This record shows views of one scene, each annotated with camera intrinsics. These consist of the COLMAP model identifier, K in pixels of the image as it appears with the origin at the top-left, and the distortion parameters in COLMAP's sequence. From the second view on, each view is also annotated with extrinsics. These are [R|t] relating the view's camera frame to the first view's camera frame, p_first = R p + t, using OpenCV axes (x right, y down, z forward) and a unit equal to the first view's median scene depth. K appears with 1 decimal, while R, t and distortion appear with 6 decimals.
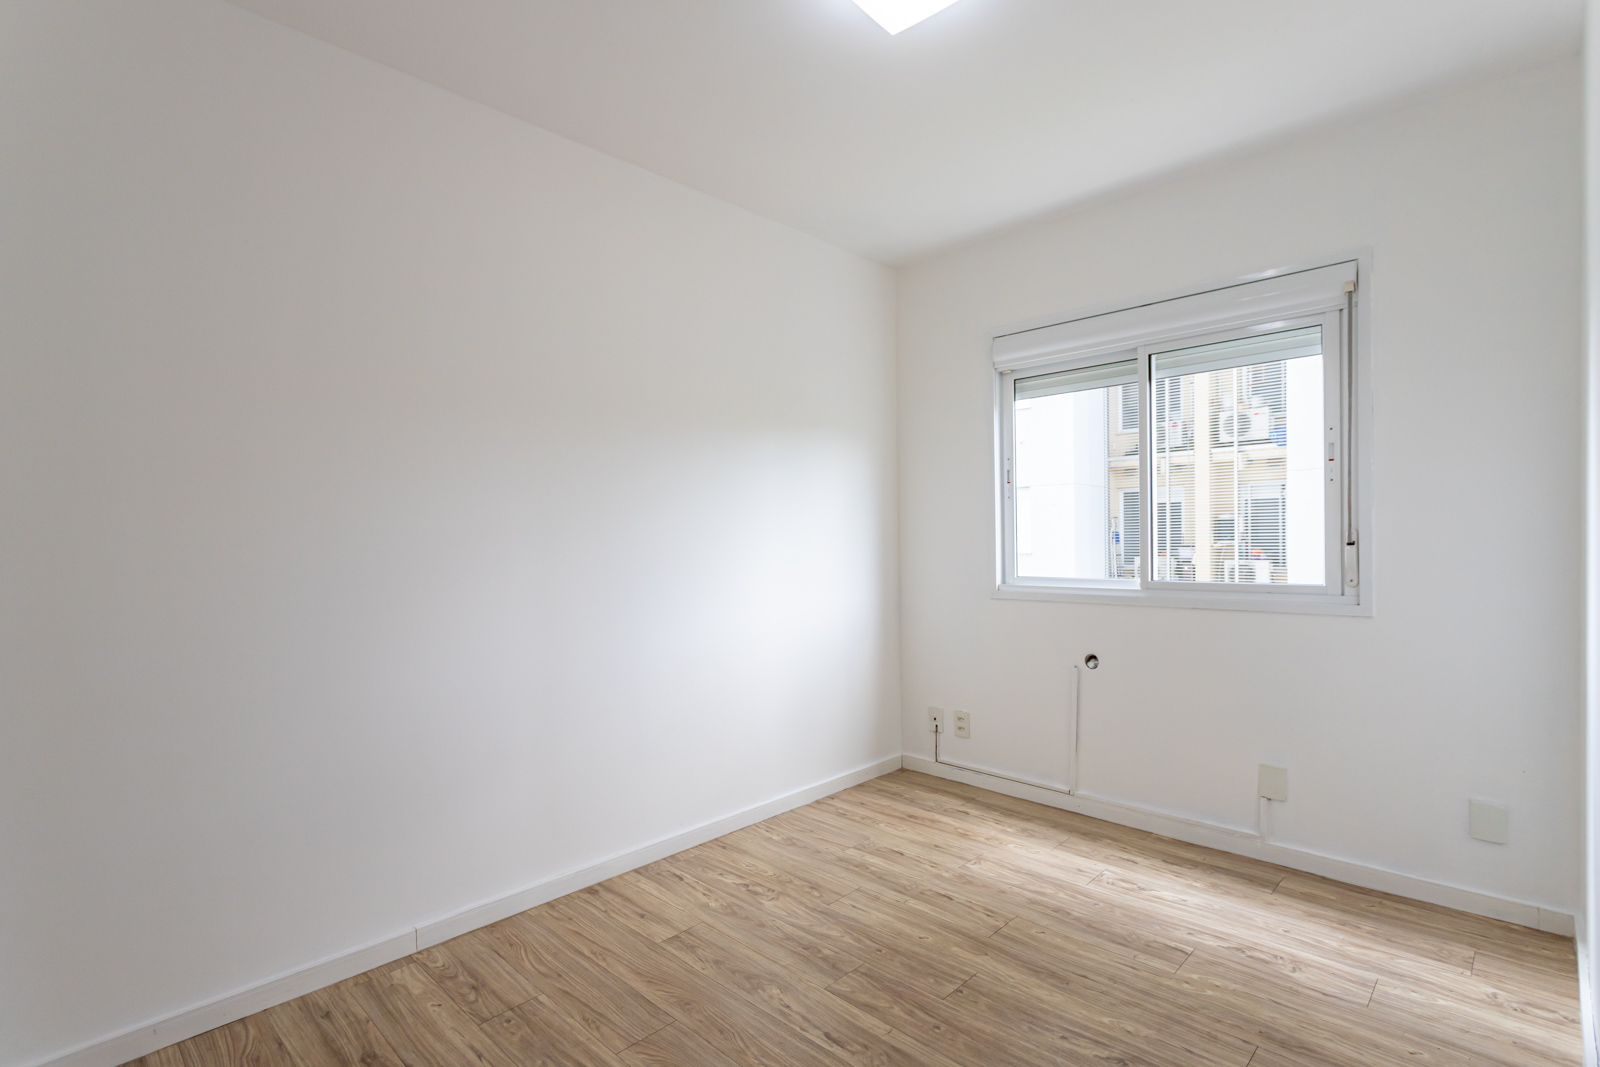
lens RADIAL K [[759.9, 0, 787.0], [0, 759.9, 546.1], [0, 0, 1]] dist [-0.001636, 0.001613]
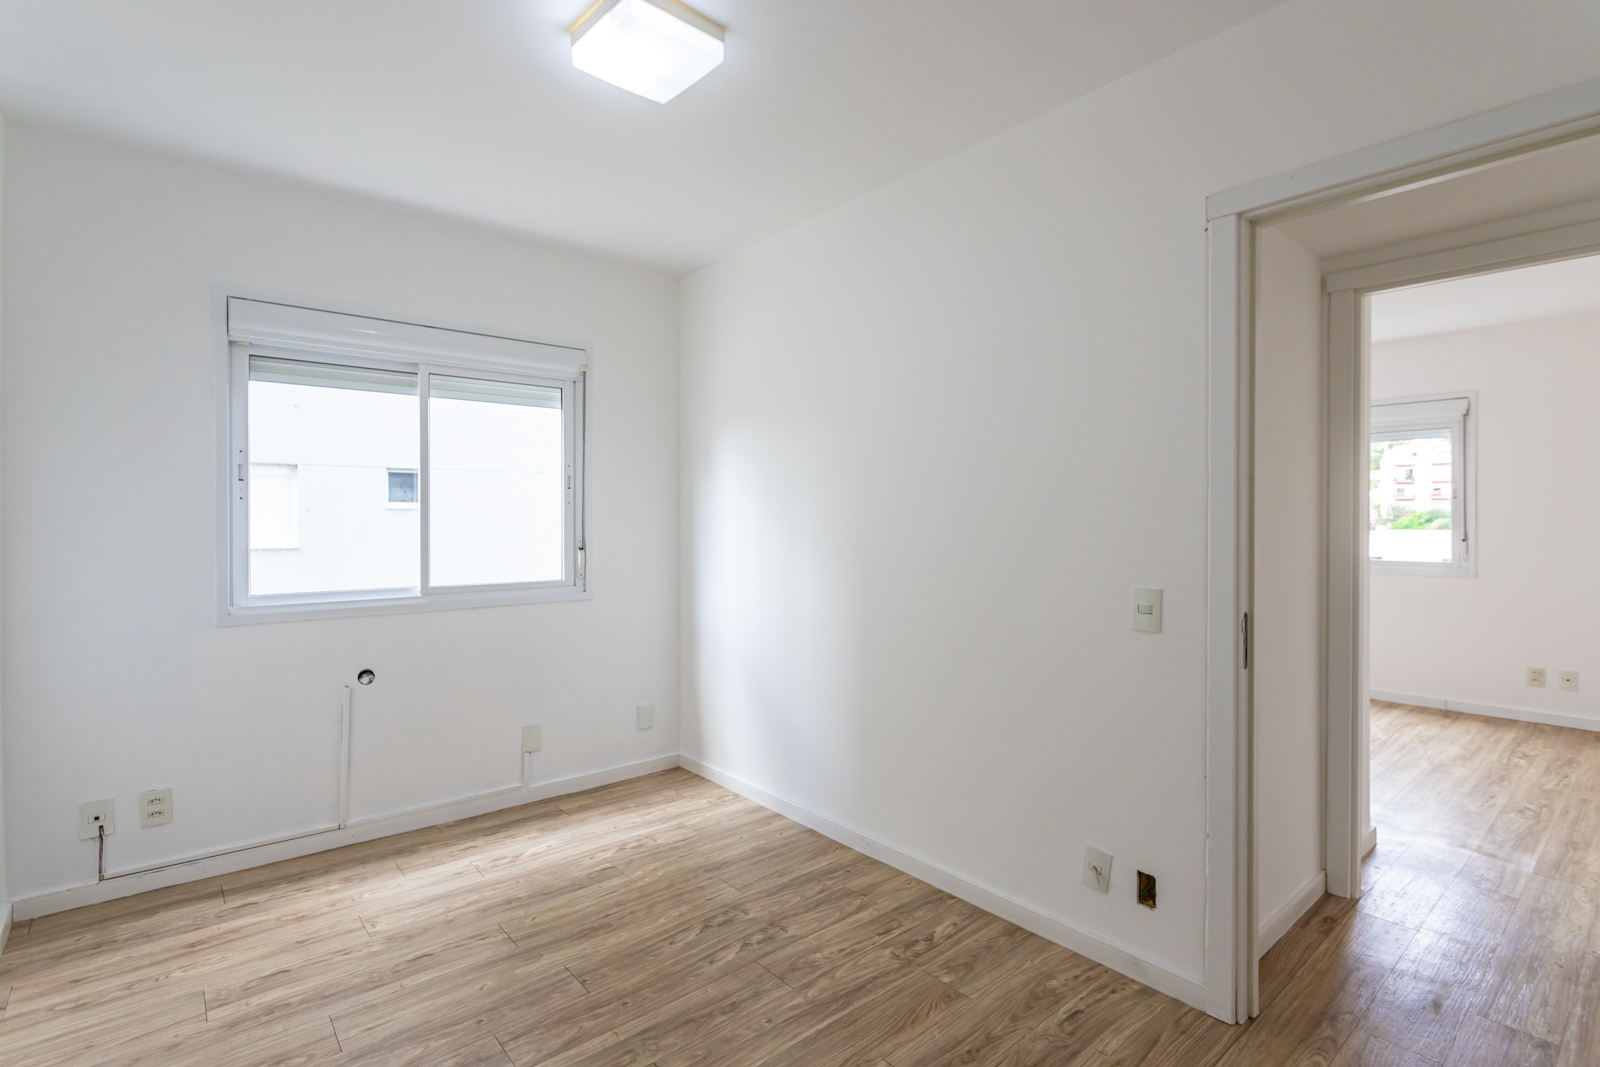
lens RADIAL K [[759.9, 0, 809.9], [0, 759.9, 520.0], [0, 0, 1]] dist [-0.001636, 0.001613]
pose [[0.083979, 0.014426, 0.996363, -0.601161], [0.009001, 0.999843, -0.015235, -0.030349], [-0.996427, 0.010248, 0.083836, 0.433876]]
